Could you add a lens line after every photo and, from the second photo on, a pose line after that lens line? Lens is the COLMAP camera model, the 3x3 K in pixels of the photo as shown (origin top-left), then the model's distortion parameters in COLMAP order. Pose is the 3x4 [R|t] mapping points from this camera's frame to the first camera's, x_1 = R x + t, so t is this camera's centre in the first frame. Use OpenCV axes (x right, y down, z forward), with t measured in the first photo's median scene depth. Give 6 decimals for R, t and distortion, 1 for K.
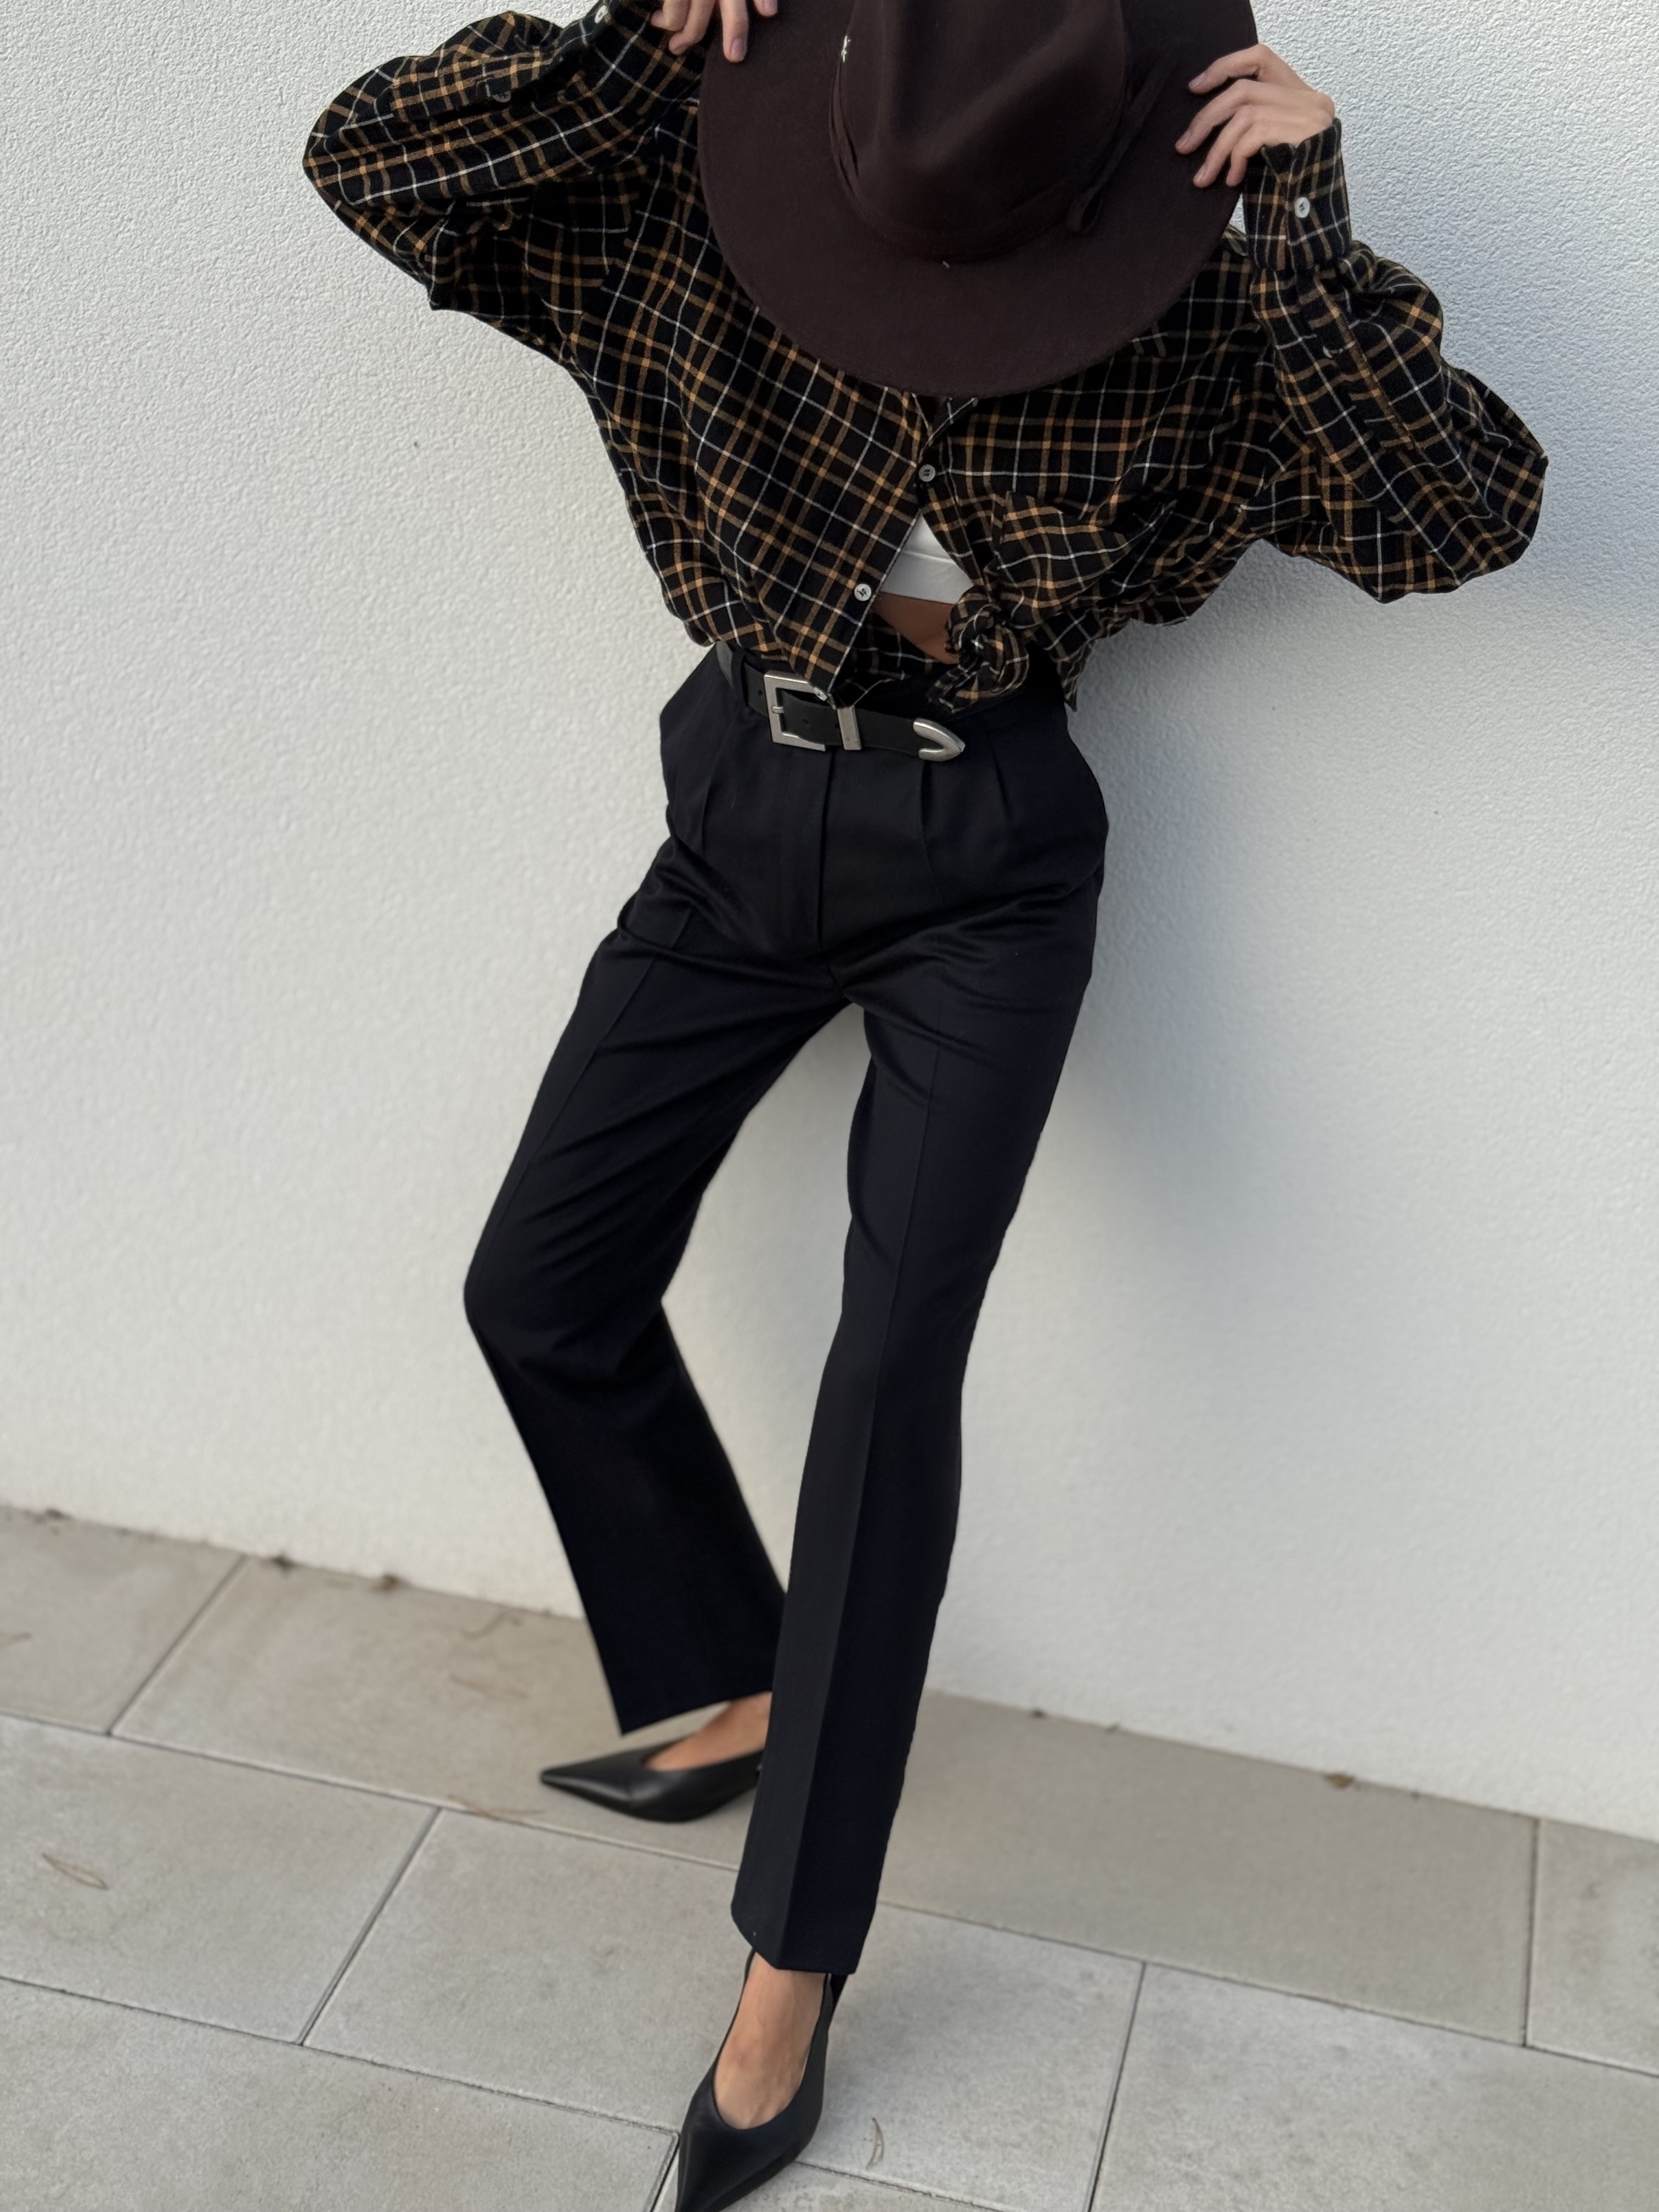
lens RADIAL K [[3114.1, 0, 829.5], [0, 3114.1, 1106.0], [0, 0, 1]] dist [0.140957, -0.471631]
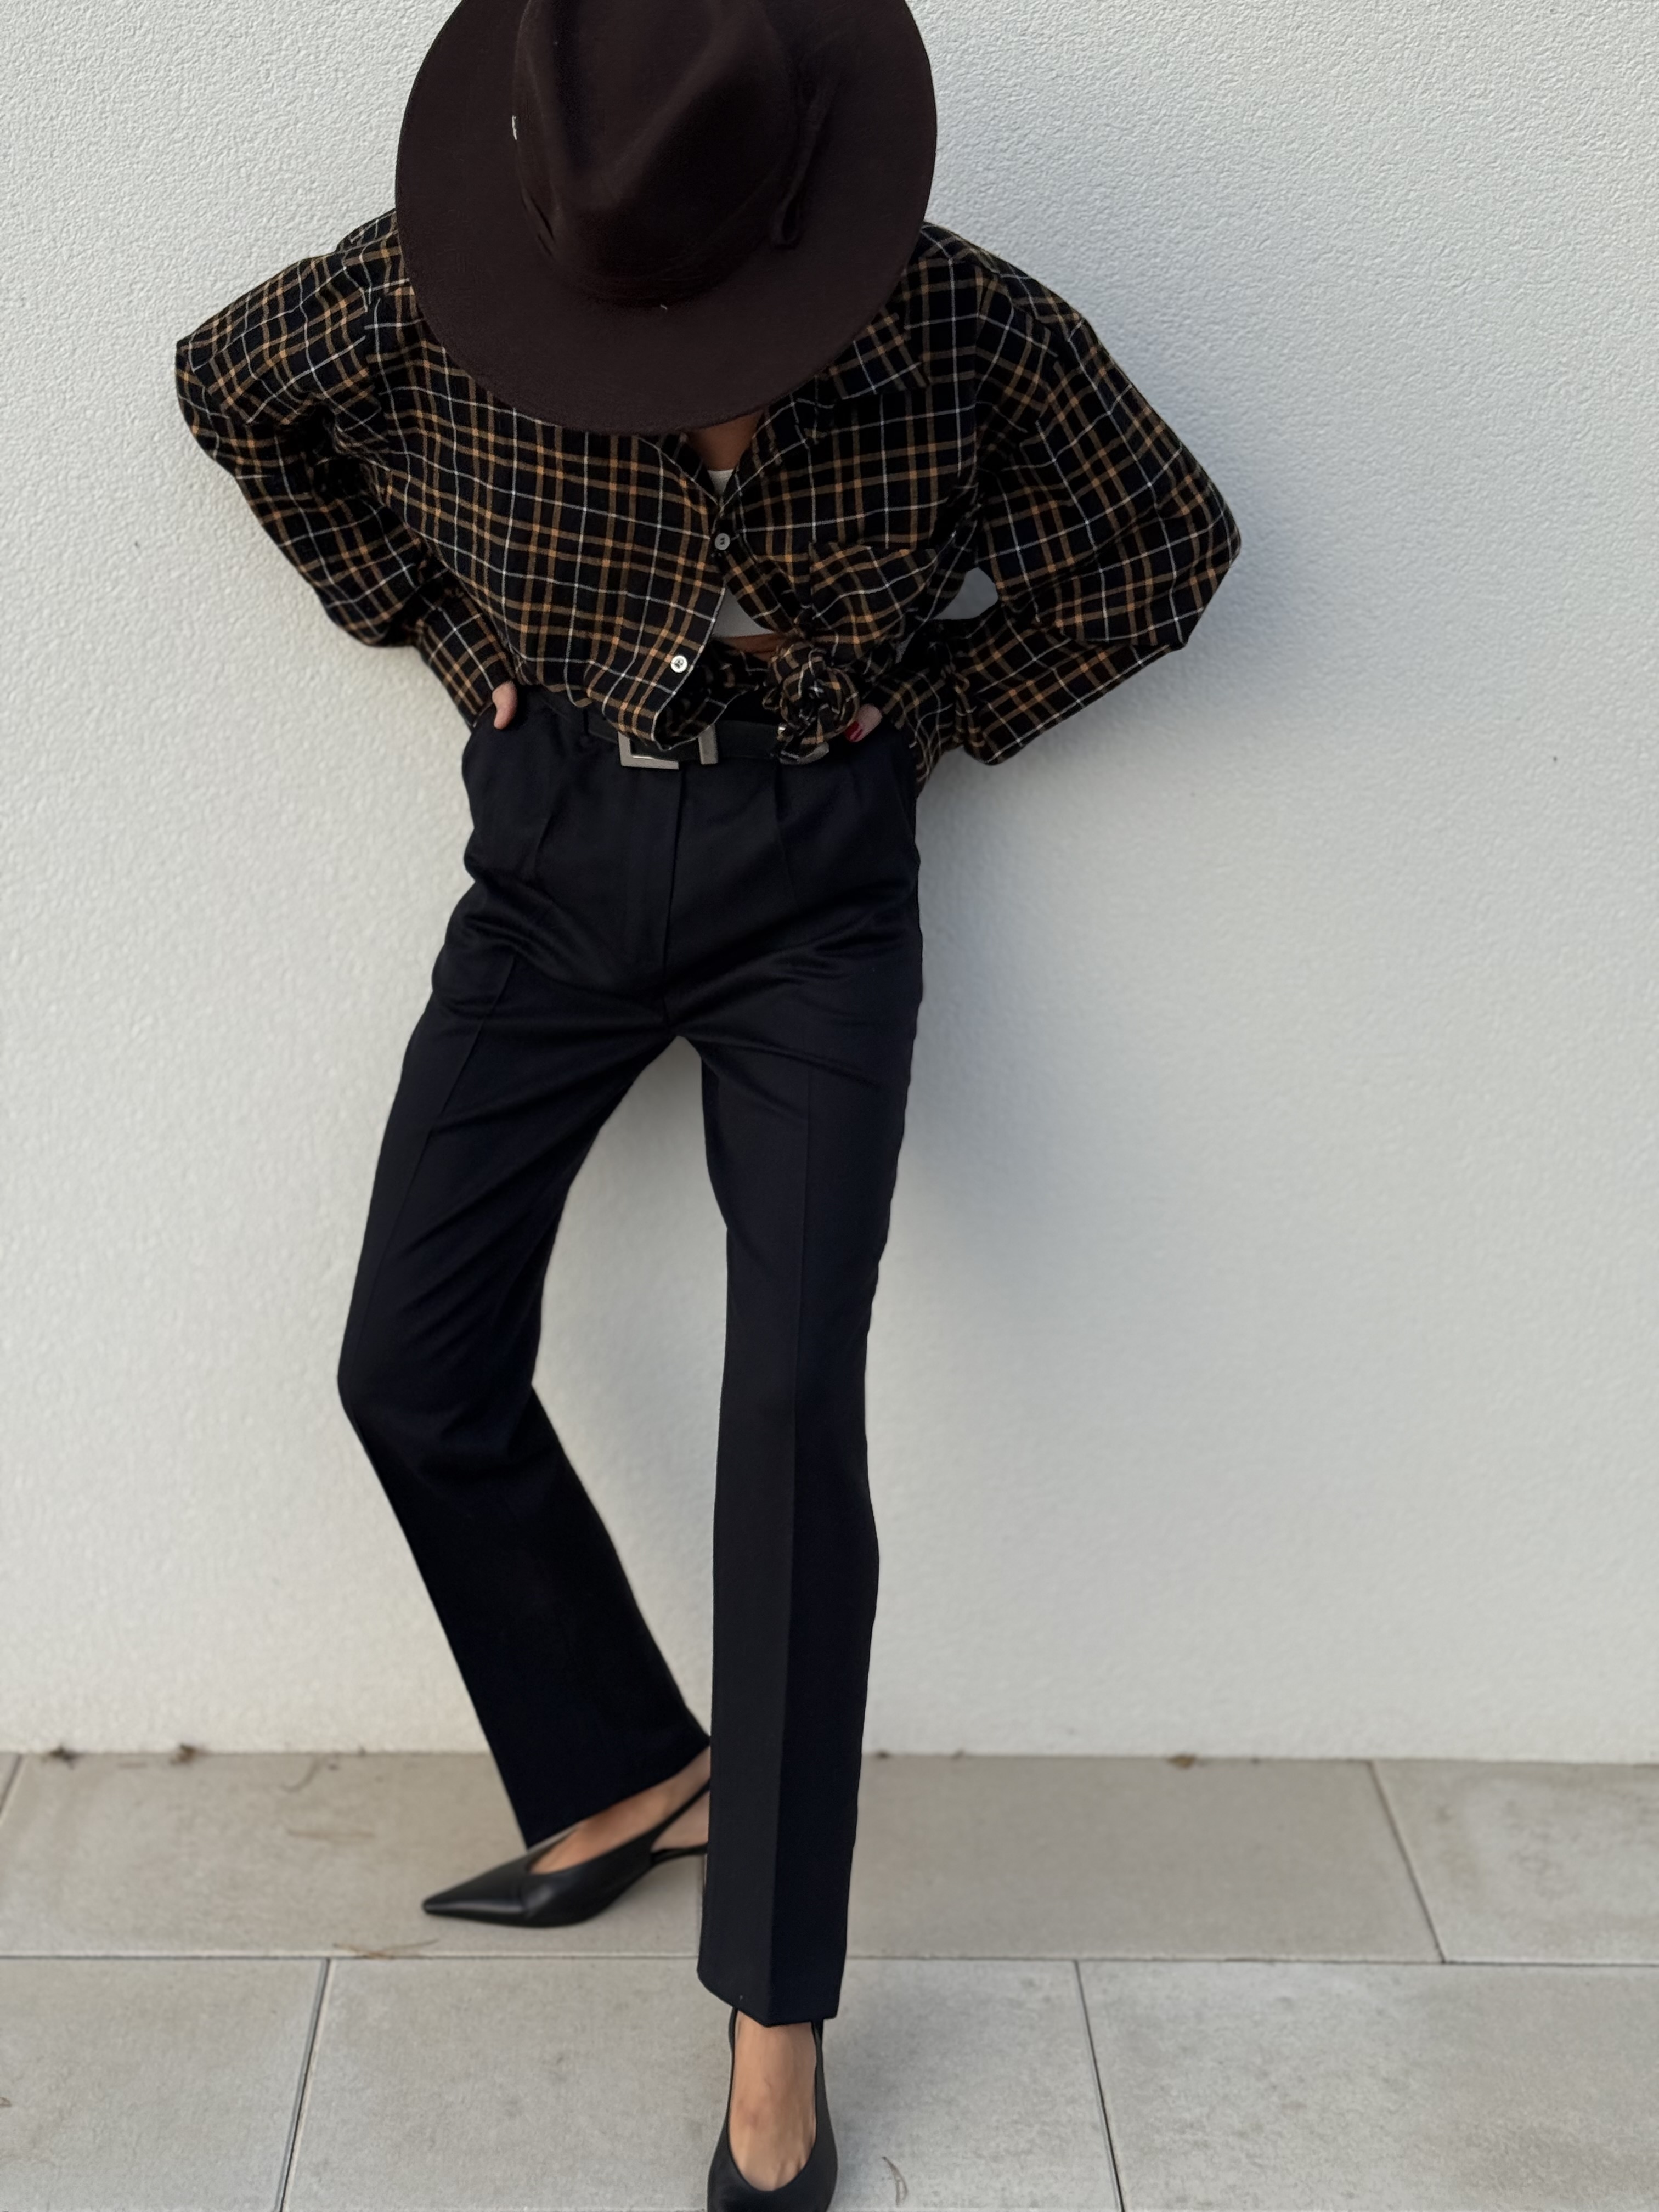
lens RADIAL K [[3111.7, 0, 829.5], [0, 3111.7, 1106.0], [0, 0, 1]] dist [0.148277, -0.531560]
pose [[0.960843, -0.135681, 0.241601, -0.180518], [0.150964, 0.987477, -0.045824, 0.036722], [-0.232358, 0.080503, 0.969293, 0.022650]]
